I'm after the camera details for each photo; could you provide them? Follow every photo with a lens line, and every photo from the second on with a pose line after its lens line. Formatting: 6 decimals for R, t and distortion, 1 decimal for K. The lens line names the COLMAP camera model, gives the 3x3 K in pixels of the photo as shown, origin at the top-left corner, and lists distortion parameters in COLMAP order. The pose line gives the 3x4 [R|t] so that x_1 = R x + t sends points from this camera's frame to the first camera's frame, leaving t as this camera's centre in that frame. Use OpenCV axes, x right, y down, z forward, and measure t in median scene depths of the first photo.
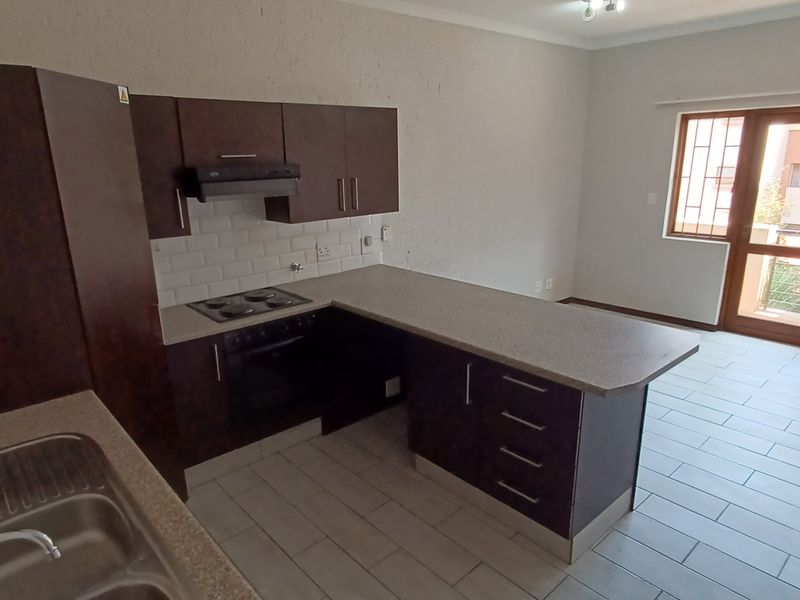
lens RADIAL K [[510.5, 0, 399.1], [0, 510.5, 308.1], [0, 0, 1]] dist [-0.025068, 0.002666]
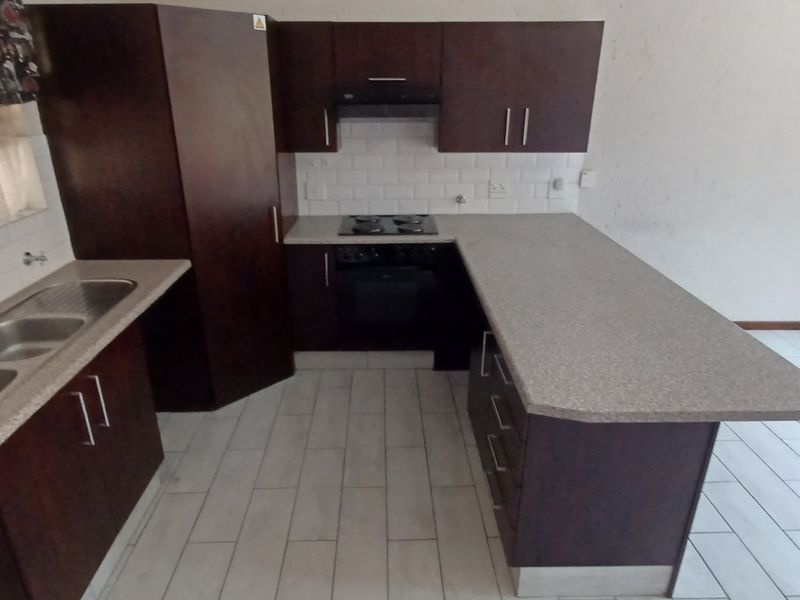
lens RADIAL K [[528.1, 0, 400.0], [0, 528.1, 300.0], [0, 0, 1]] dist [-0.038678, 0.054751]
pose [[0.762232, 0.266413, -0.589938, 0.378922], [-0.202860, 0.963781, 0.173132, -0.049539], [0.614695, -0.012292, 0.788669, 0.145716]]
